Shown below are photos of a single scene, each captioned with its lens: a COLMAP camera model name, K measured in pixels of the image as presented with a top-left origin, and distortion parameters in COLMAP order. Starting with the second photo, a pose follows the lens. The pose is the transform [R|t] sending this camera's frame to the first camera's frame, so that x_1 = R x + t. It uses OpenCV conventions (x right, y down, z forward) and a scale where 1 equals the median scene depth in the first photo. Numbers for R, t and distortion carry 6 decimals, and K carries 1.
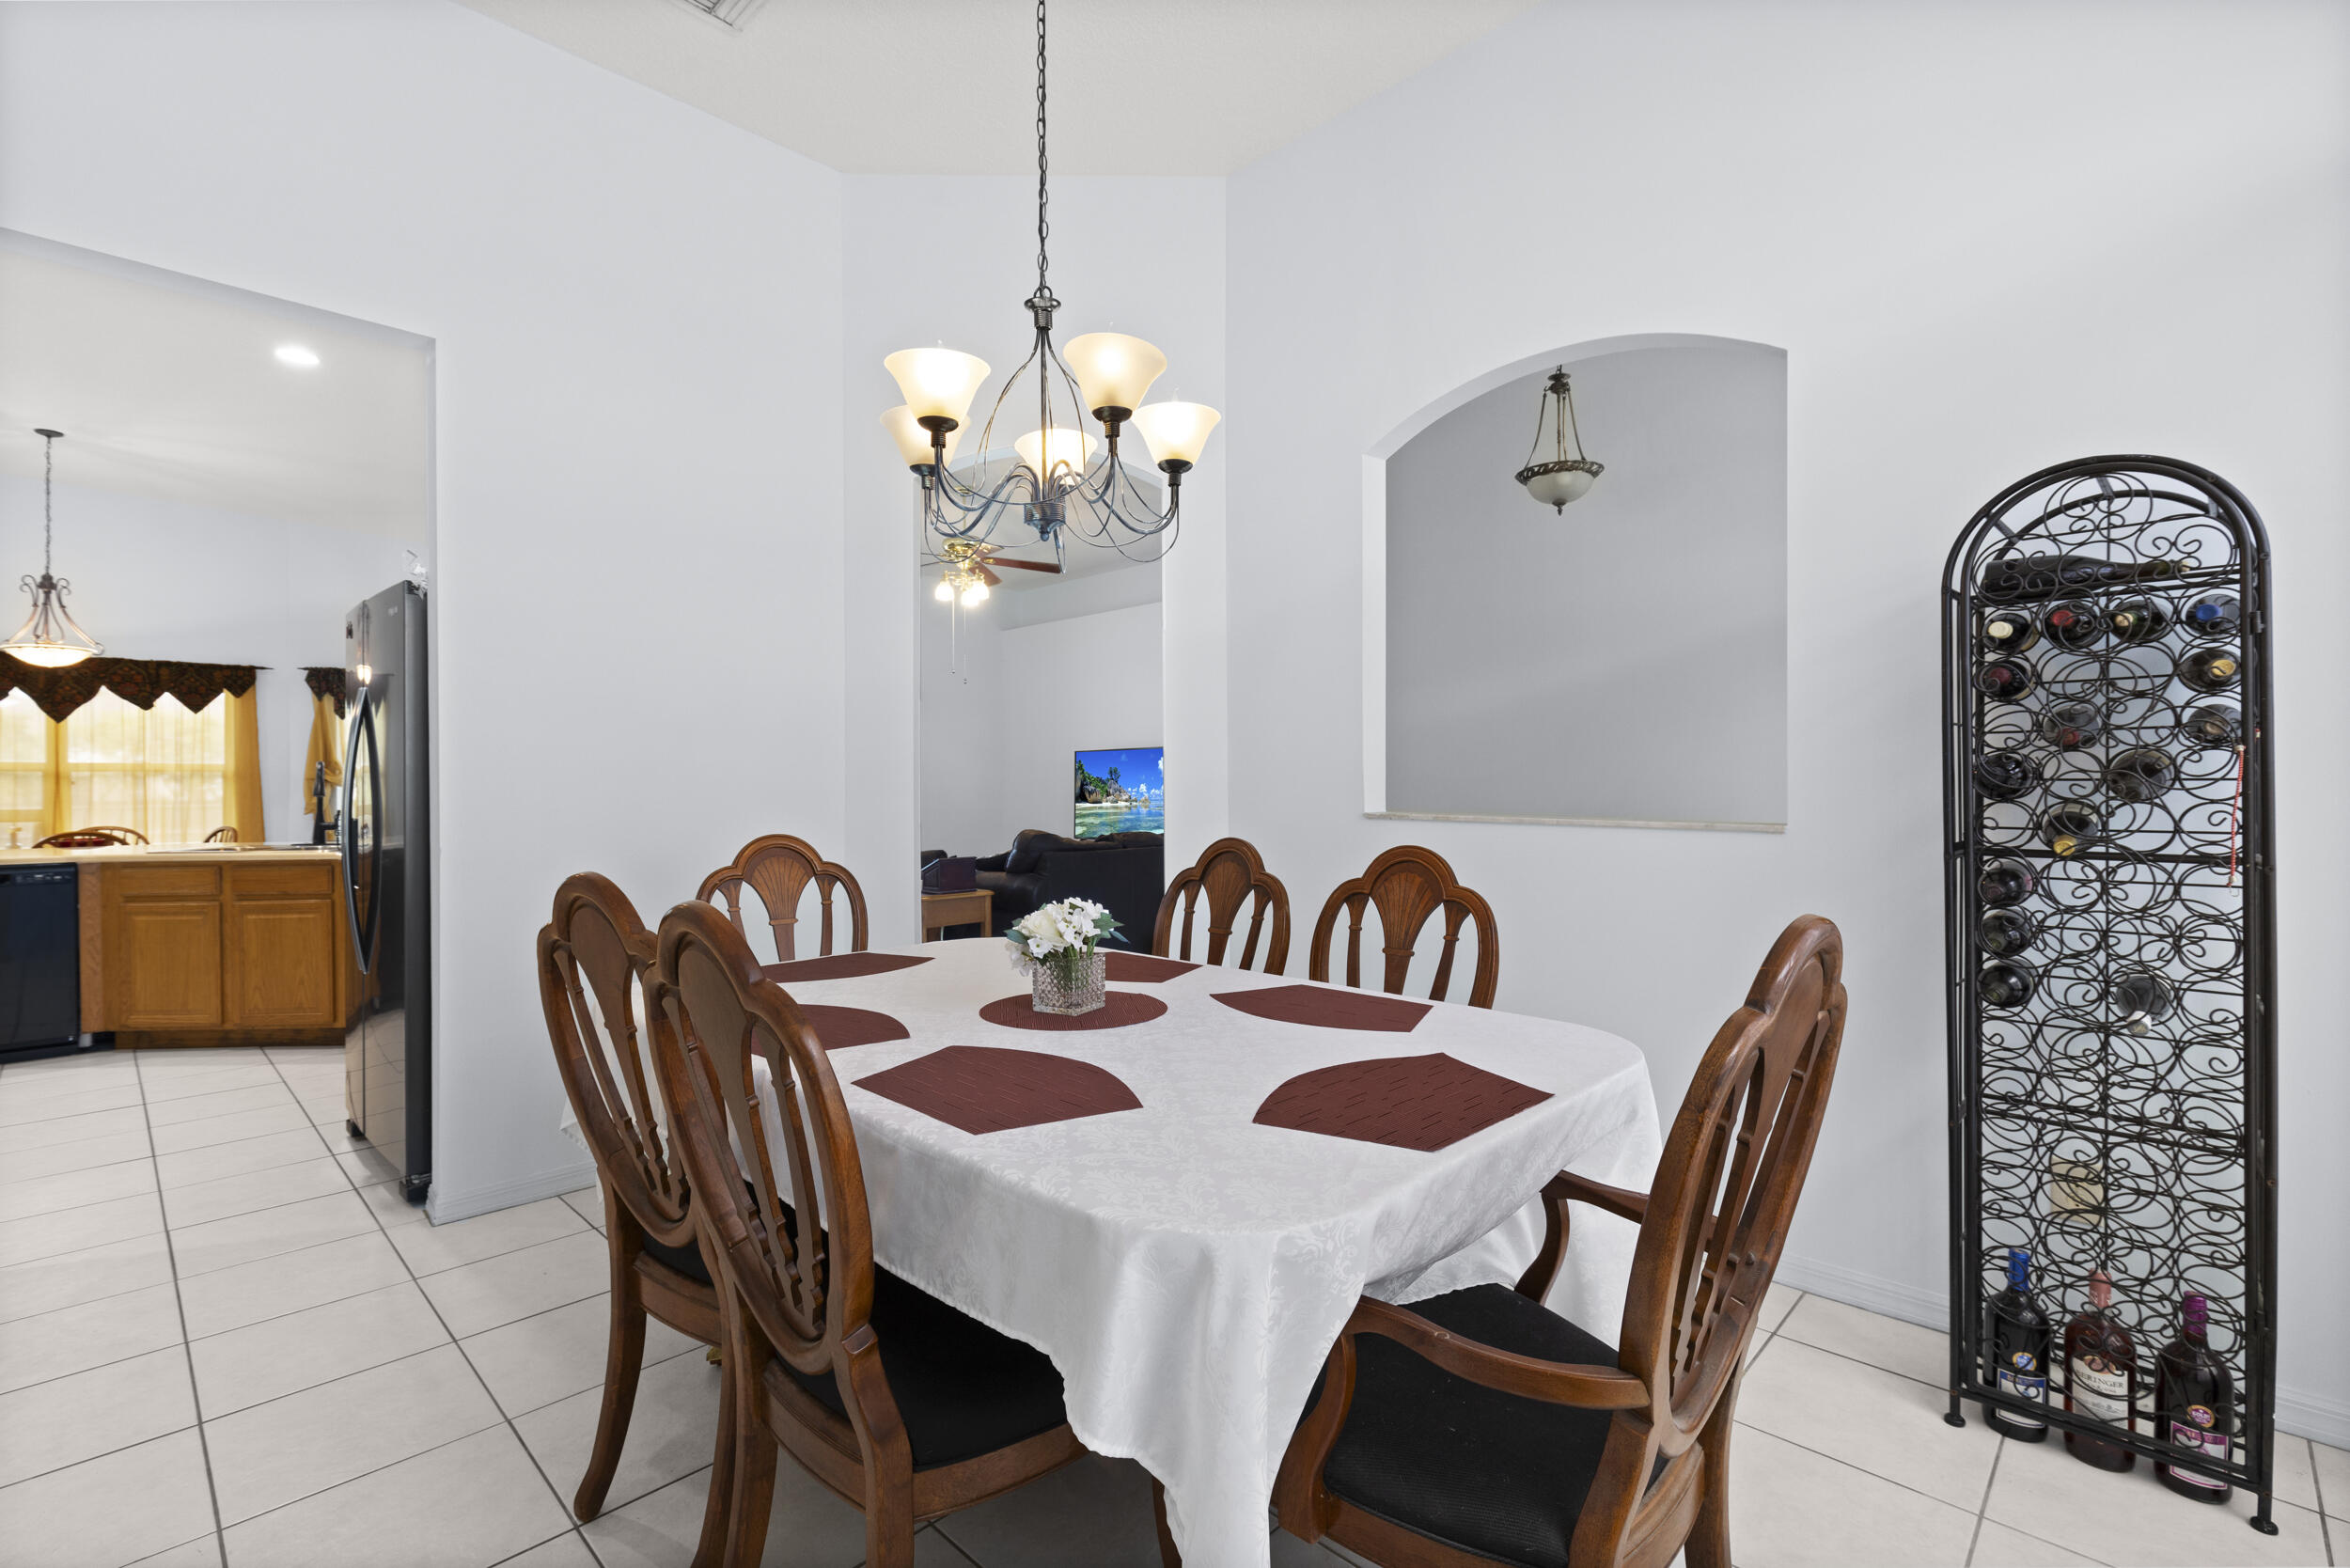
lens RADIAL K [[1058.3, 0, 1193.3], [0, 1058.3, 788.6], [0, 0, 1]] dist [0.003285, -0.001413]
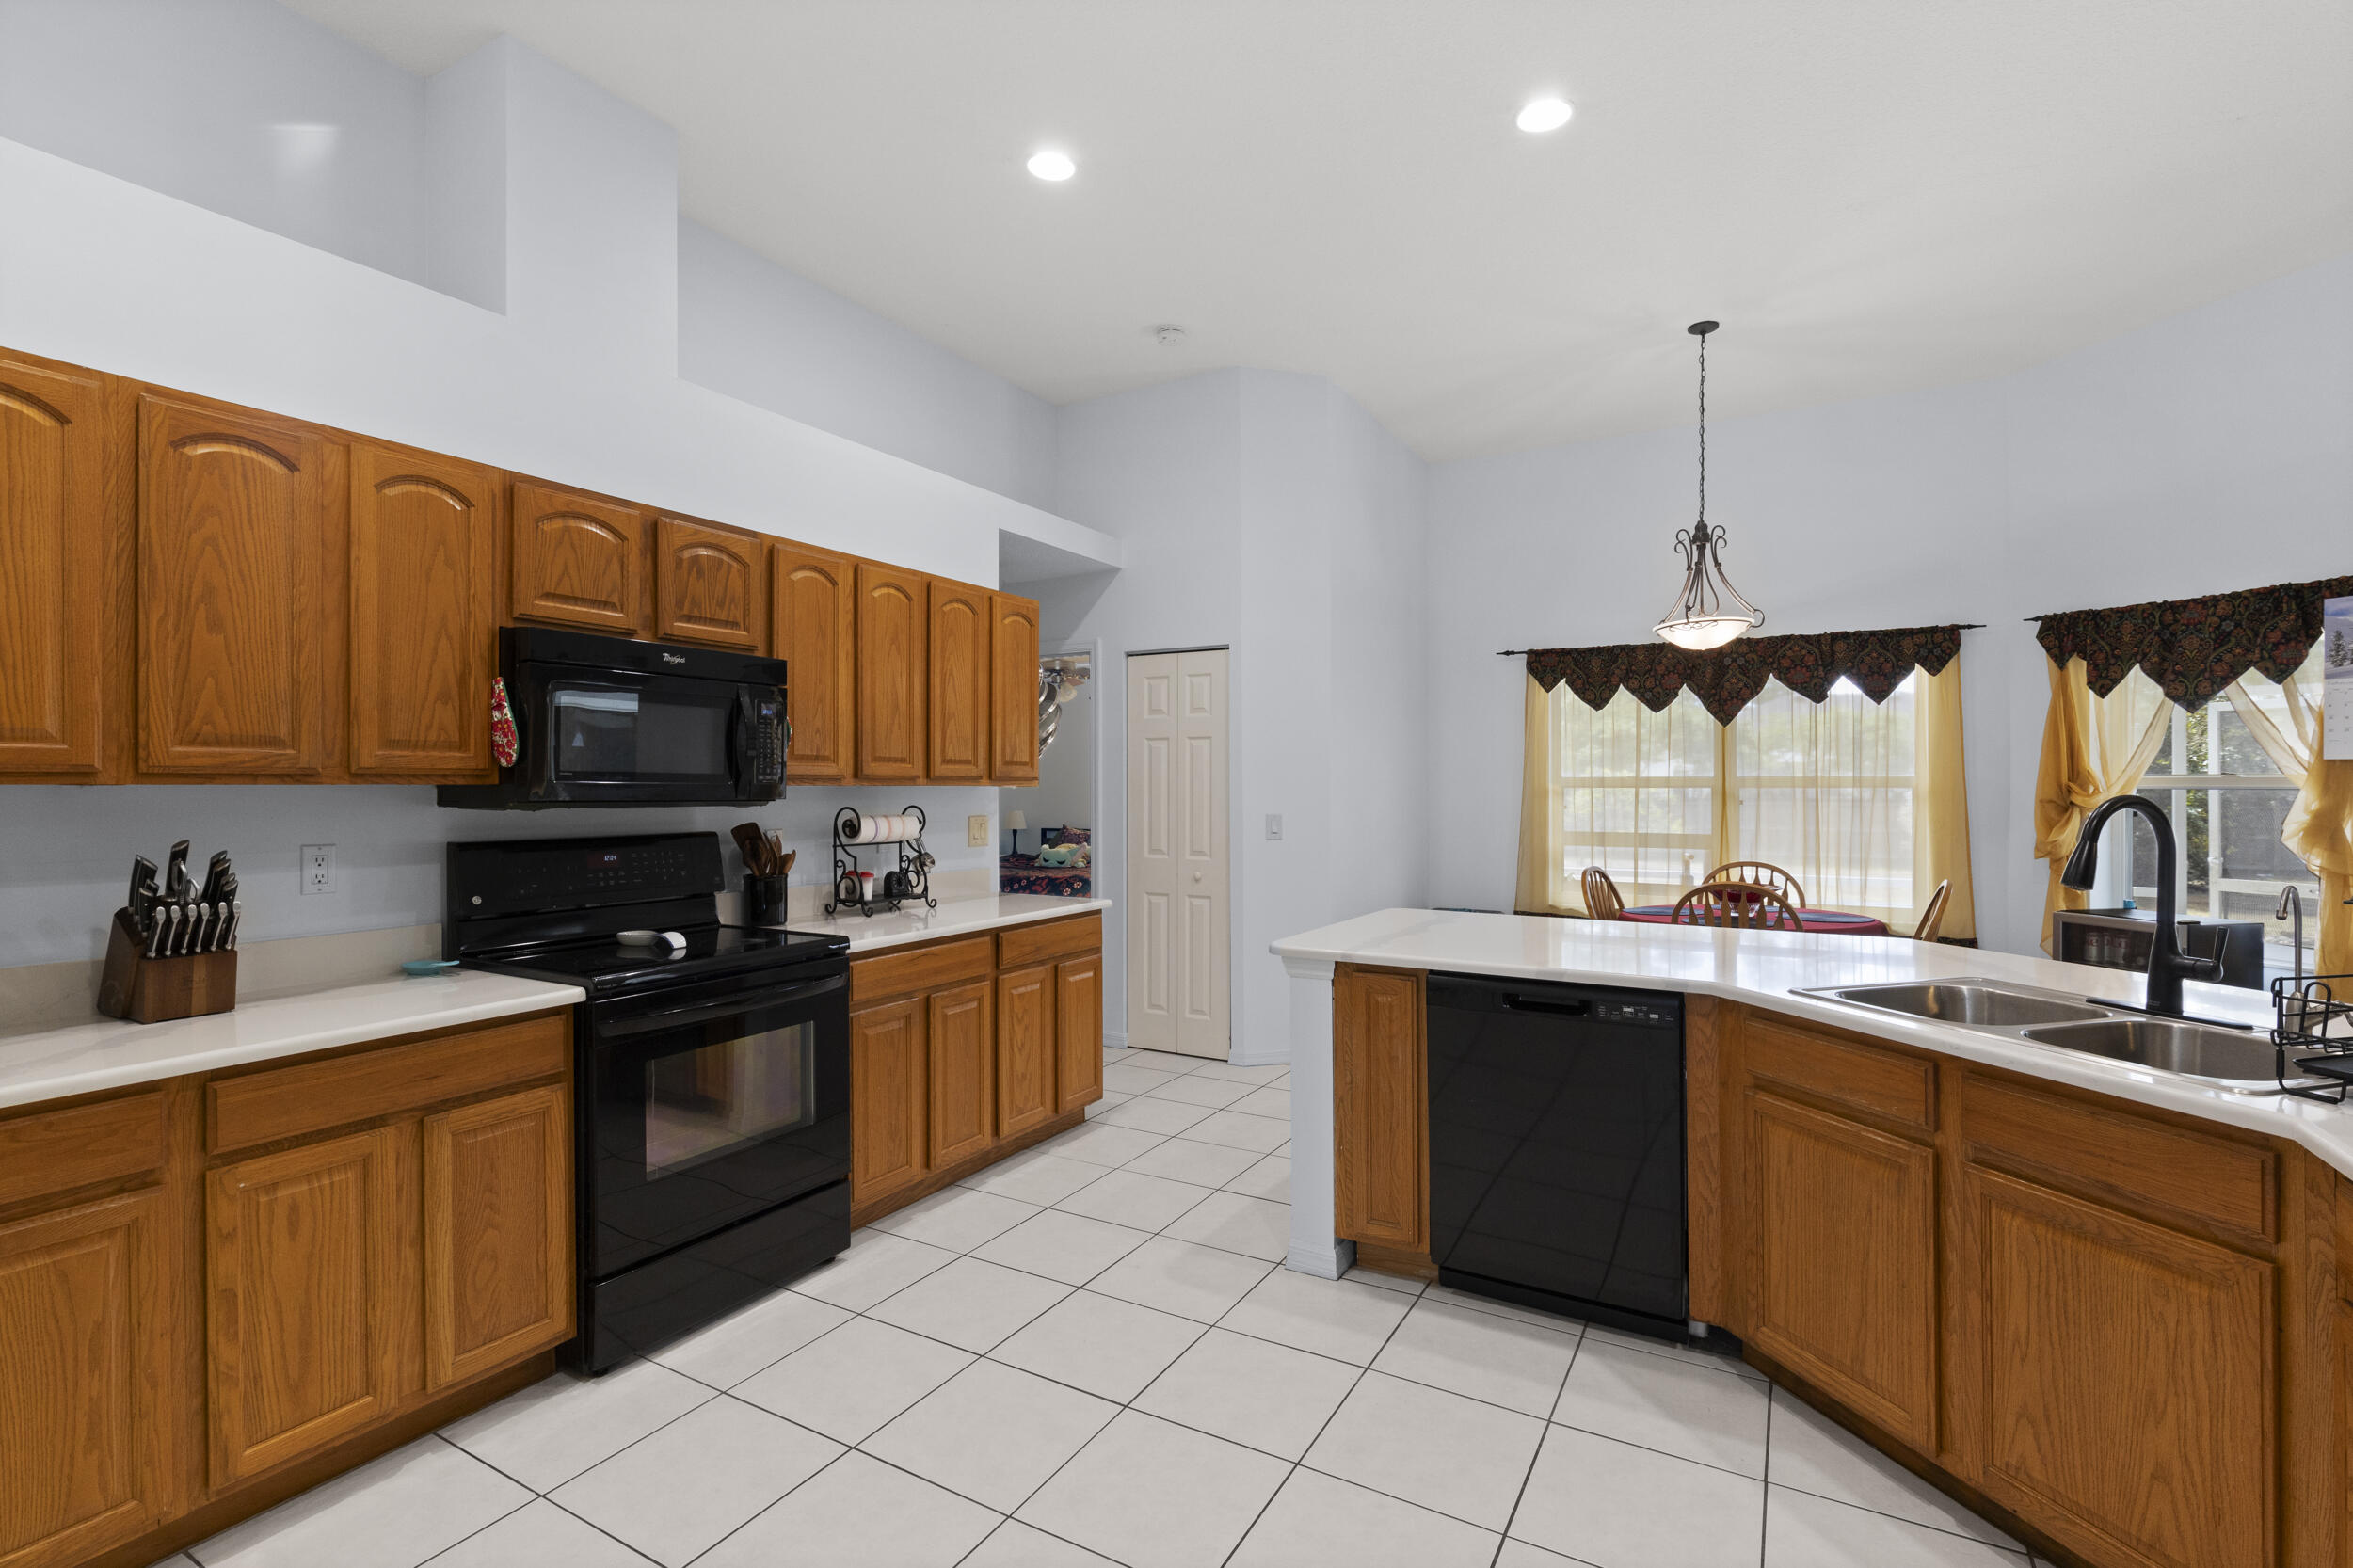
lens RADIAL K [[1059.6, 0, 1173.9], [0, 1059.6, 775.3], [0, 0, 1]] dist [0.003285, -0.001413]
pose [[0.229868, -0.000561, -0.973222, -0.414233], [-0.003445, 0.999993, -0.001390, -0.023914], [0.973216, 0.003672, 0.229865, 0.437317]]
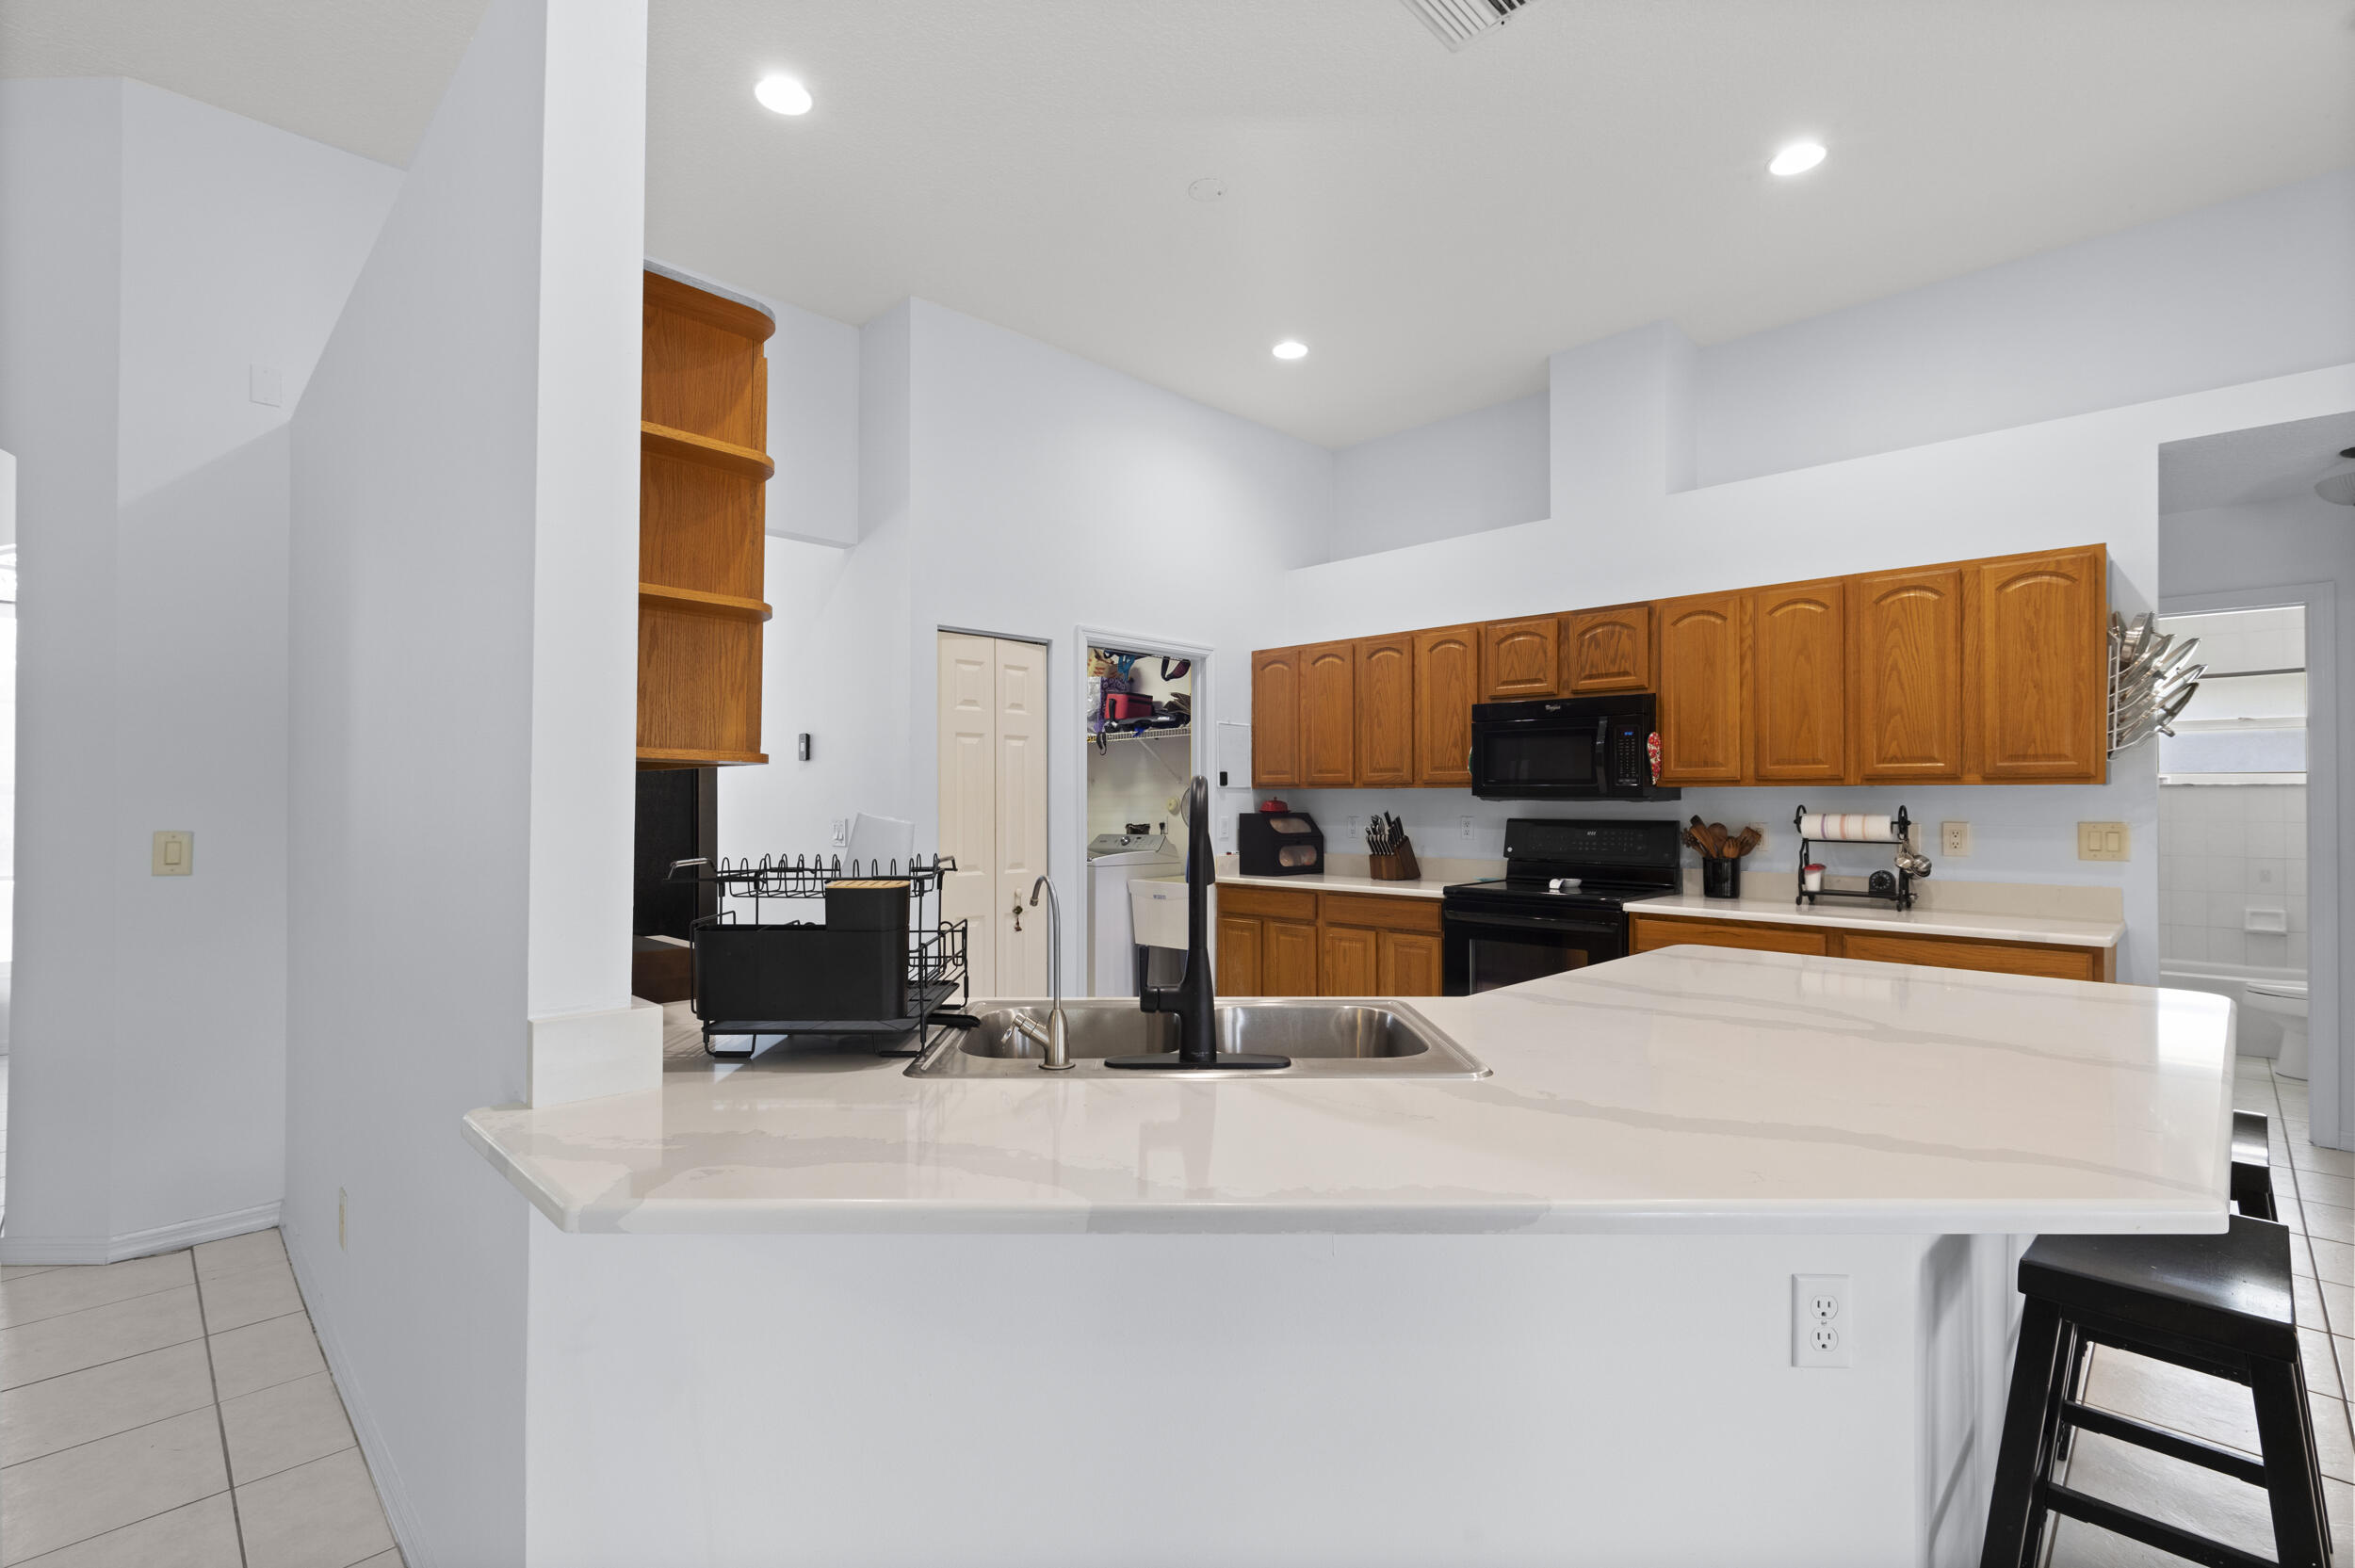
lens RADIAL K [[1060.4, 0, 1176.6], [0, 1060.4, 786.0], [0, 0, 1]] dist [0.003285, -0.001413]
pose [[-0.999961, 0.007382, 0.004833, -0.609112], [0.007318, 0.999888, -0.013029, -0.014416], [-0.004929, -0.012993, -0.999903, 0.951395]]
